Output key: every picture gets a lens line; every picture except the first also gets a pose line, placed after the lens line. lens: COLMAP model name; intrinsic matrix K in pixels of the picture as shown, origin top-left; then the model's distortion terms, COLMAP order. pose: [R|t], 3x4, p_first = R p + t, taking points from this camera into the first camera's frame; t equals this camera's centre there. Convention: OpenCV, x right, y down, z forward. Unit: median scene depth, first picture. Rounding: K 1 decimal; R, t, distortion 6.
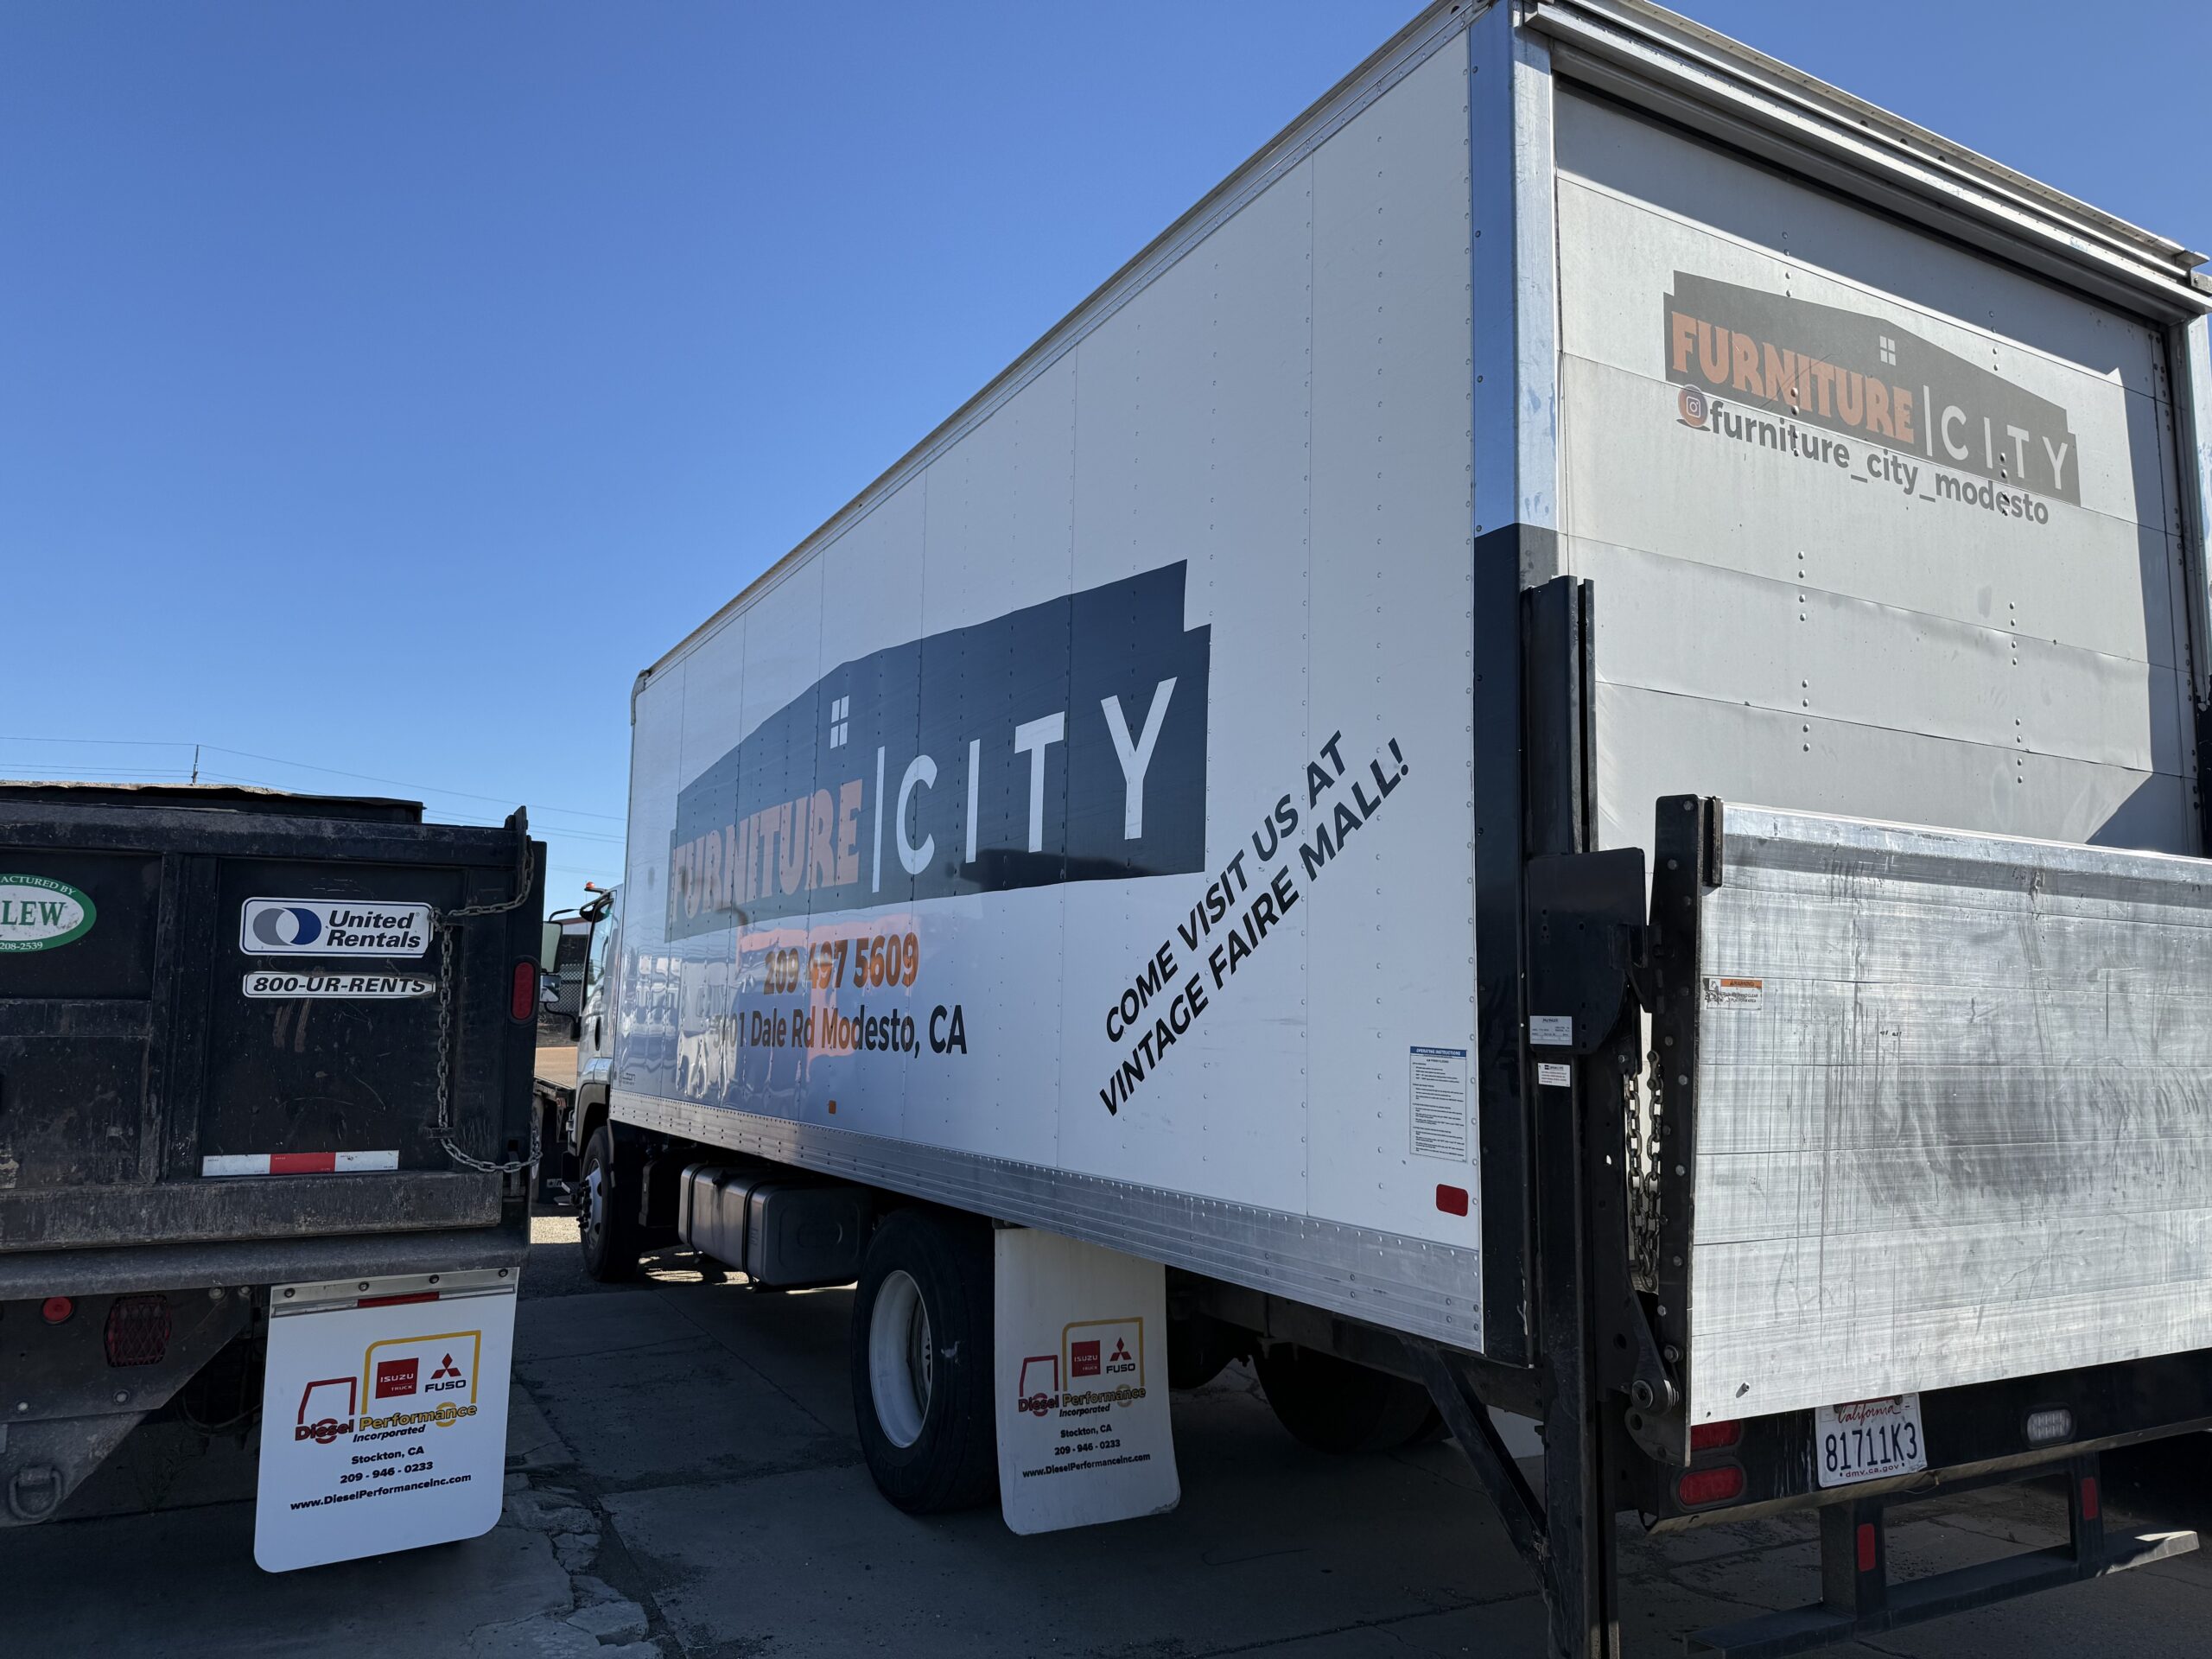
lens RADIAL K [[1597.0, 0, 1112.3], [0, 1597.0, 822.1], [0, 0, 1]] dist [-0.002858, -0.004609]
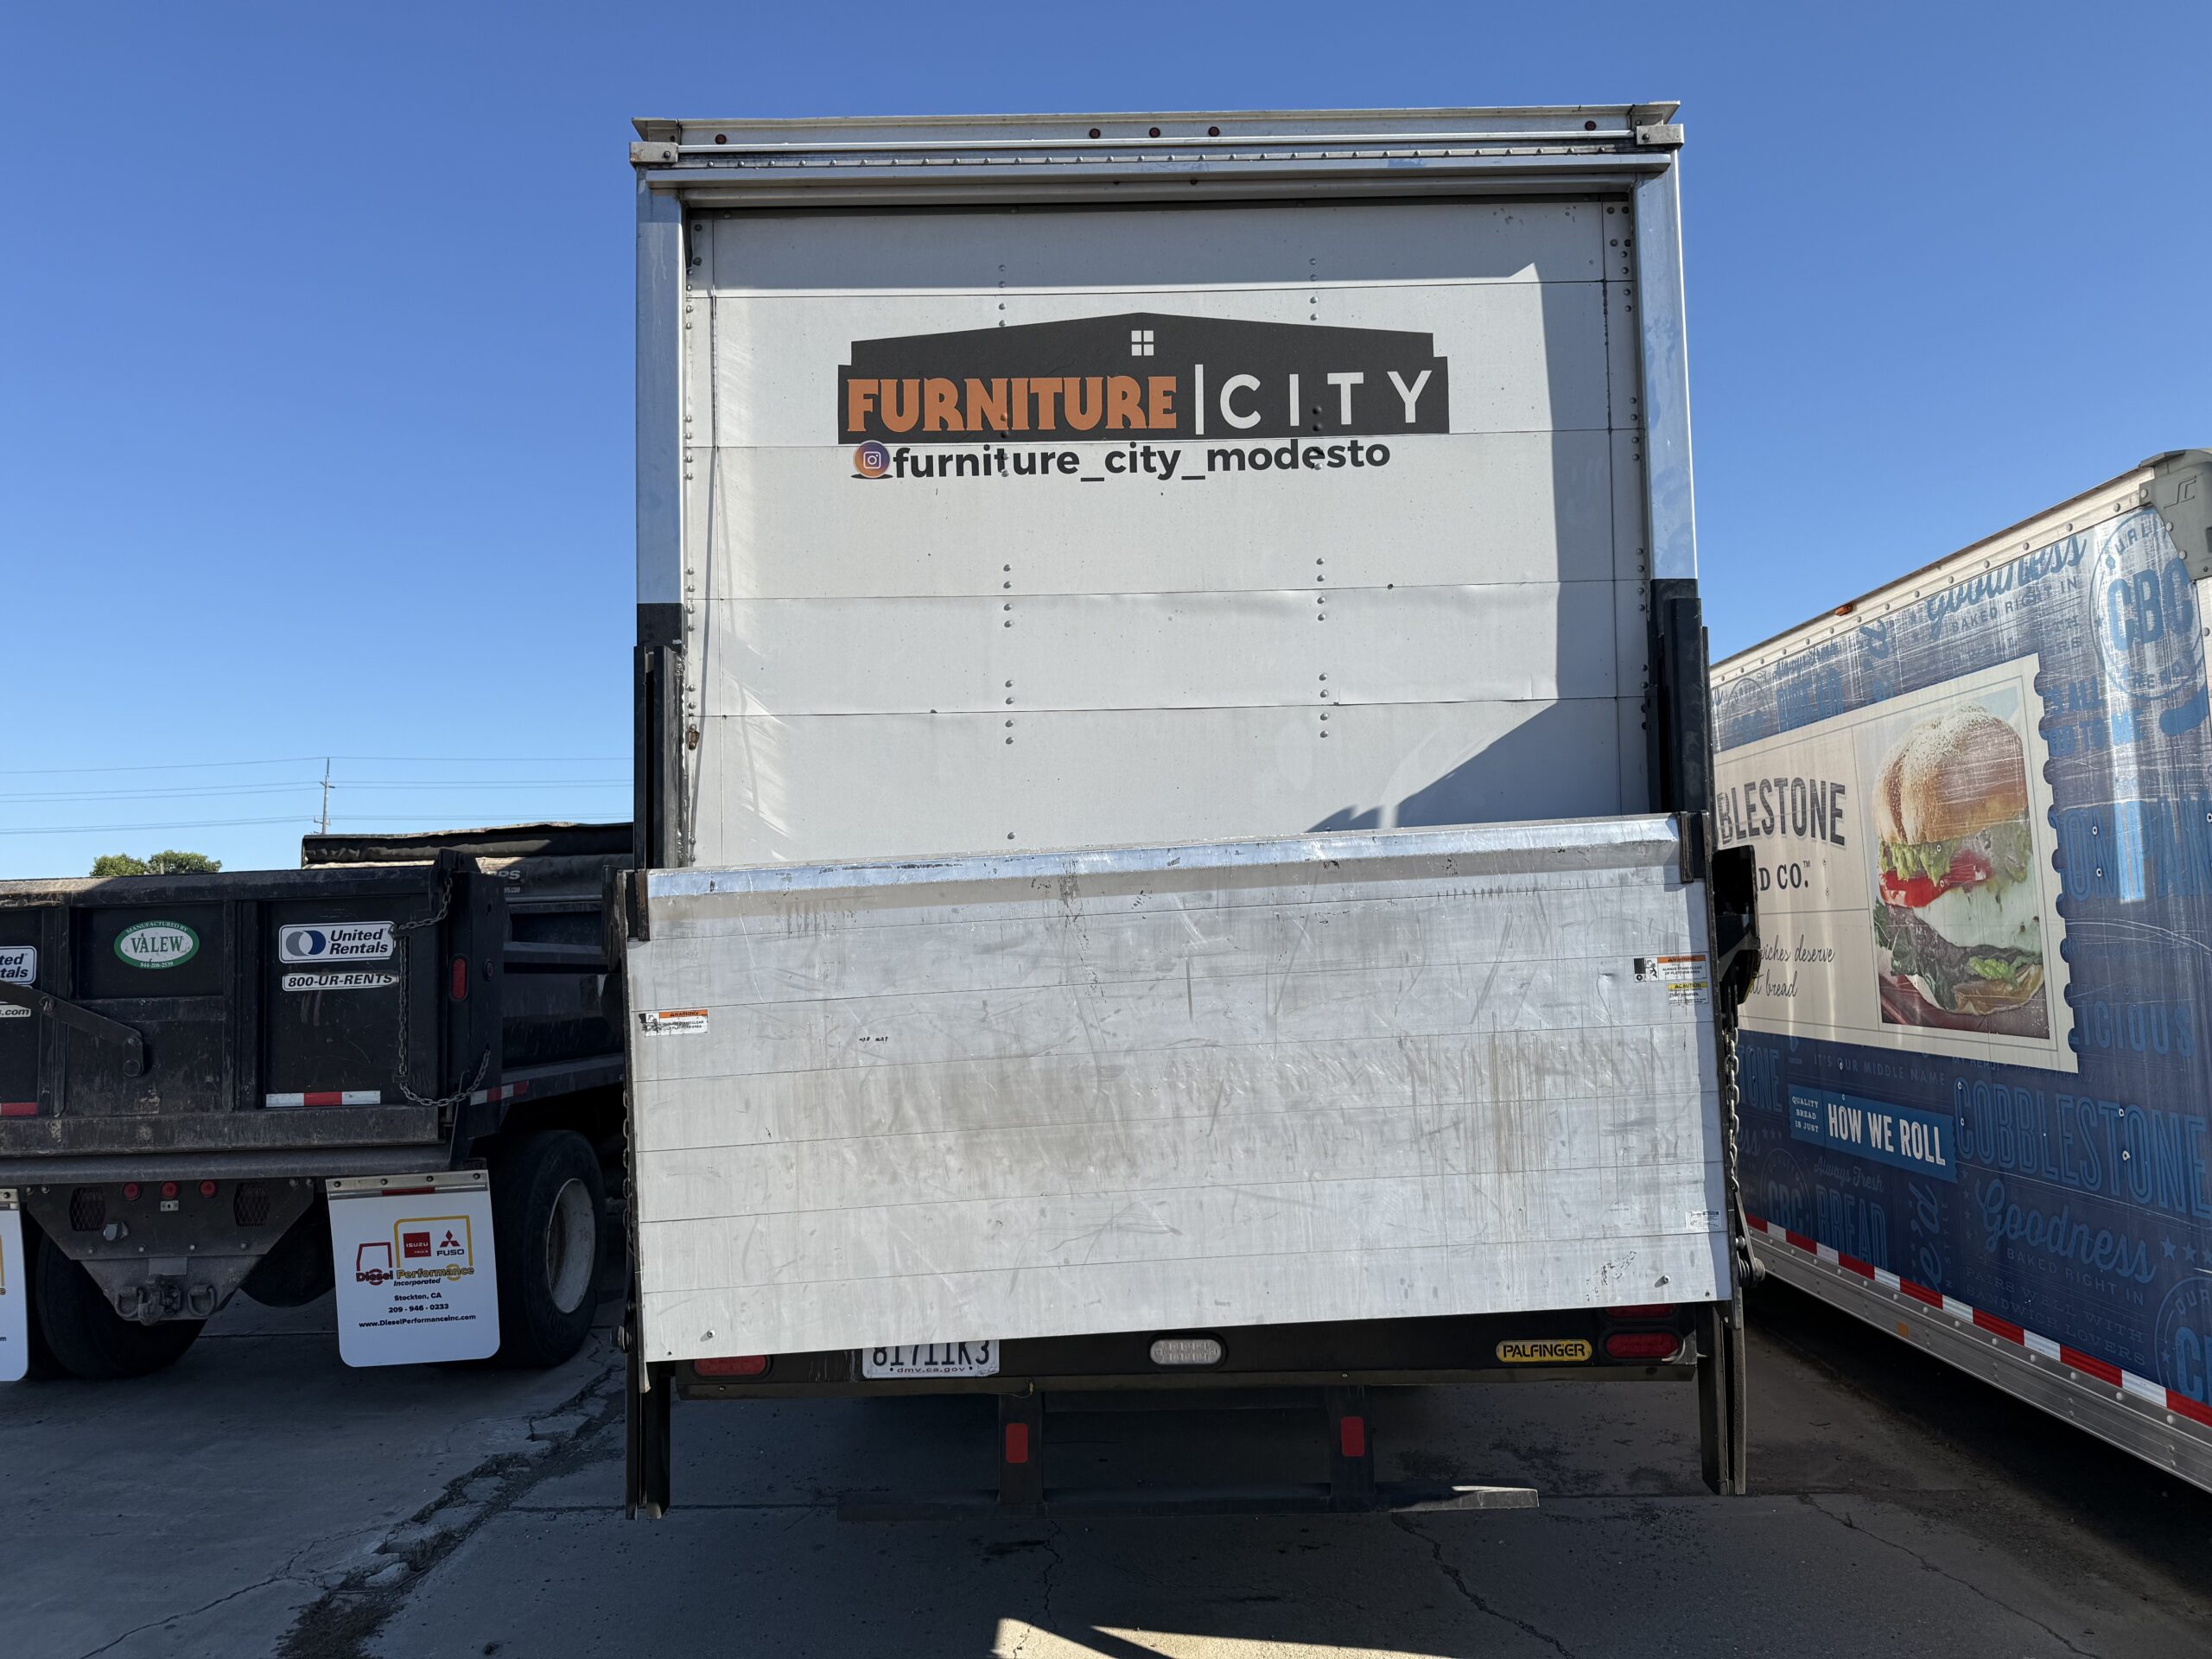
lens RADIAL K [[1550.9, 0, 1106.0], [0, 1550.9, 829.5], [0, 0, 1]] dist [0.173802, -0.332826]
pose [[0.875922, -0.074936, -0.476597, 0.922124], [0.098094, 0.994891, 0.023856, -0.002941], [0.472374, -0.067647, 0.878798, 0.052705]]
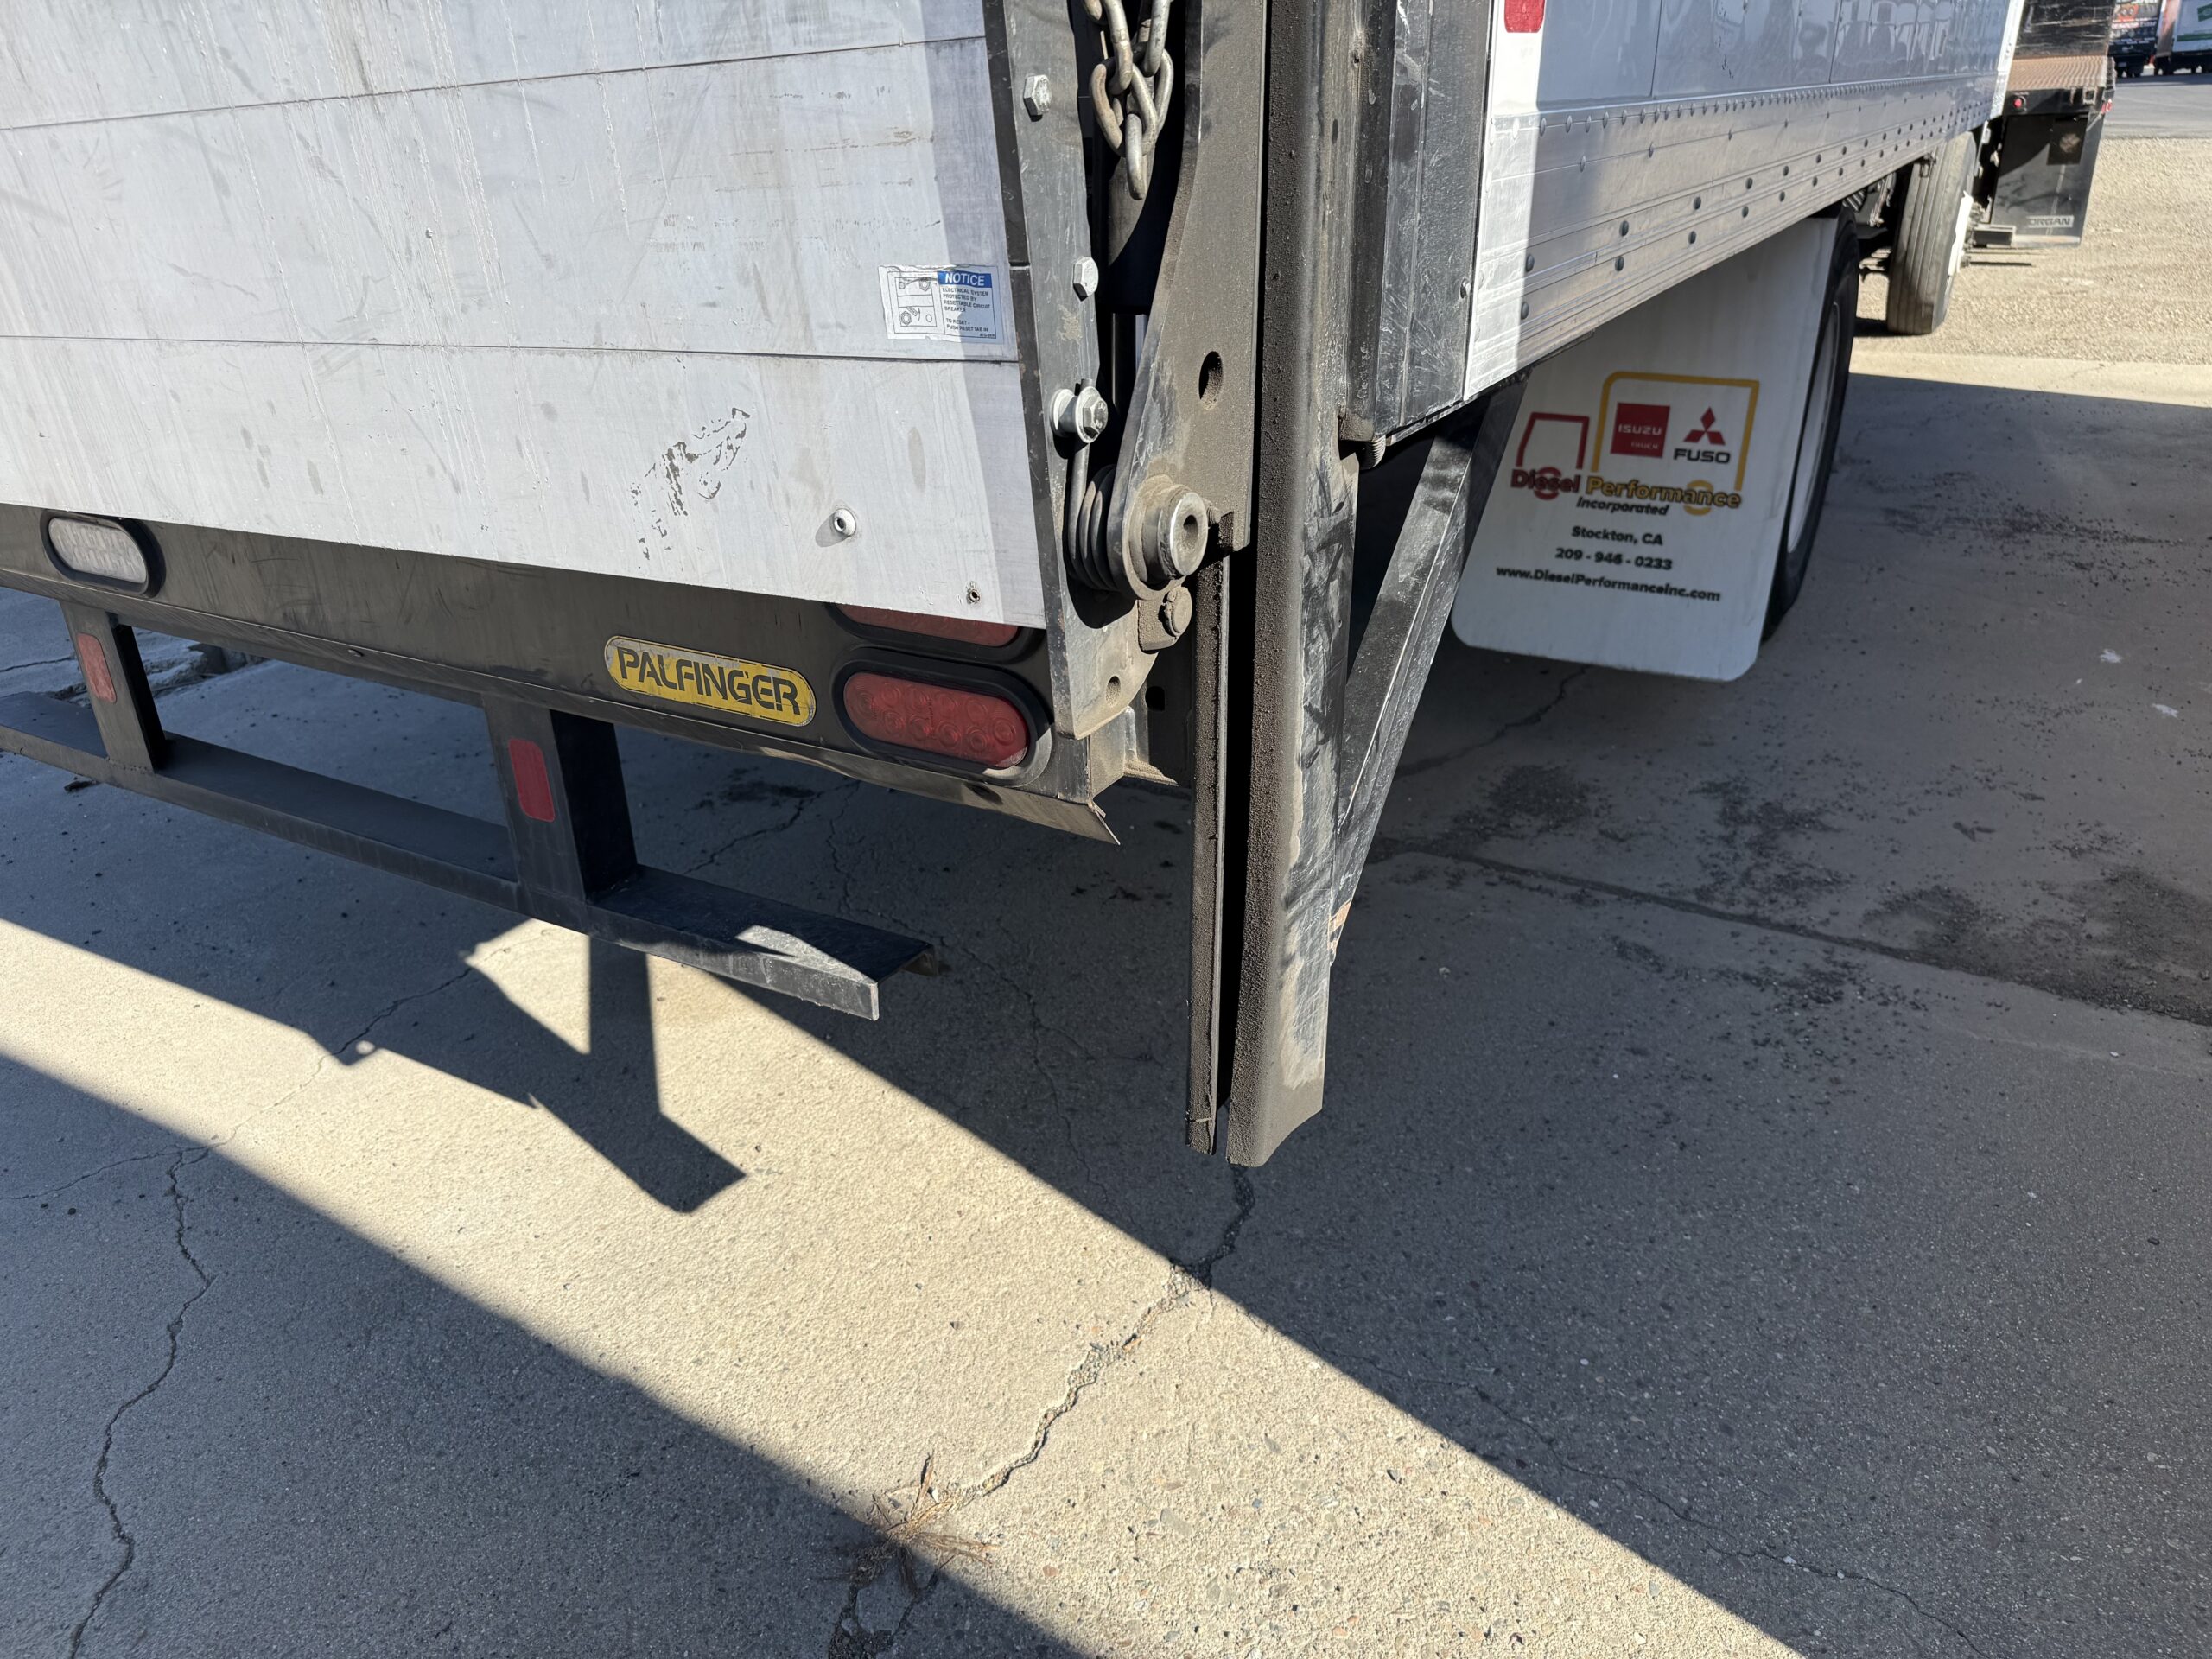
lens RADIAL K [[1557.2, 0, 1106.0], [0, 1557.2, 829.5], [0, 0, 1]] dist [0.093262, -0.112731]
pose [[0.514465, 0.335324, -0.789230, 0.983105], [0.143760, 0.873619, 0.464890, 0.236427], [0.845375, -0.352629, 0.401240, 0.890524]]
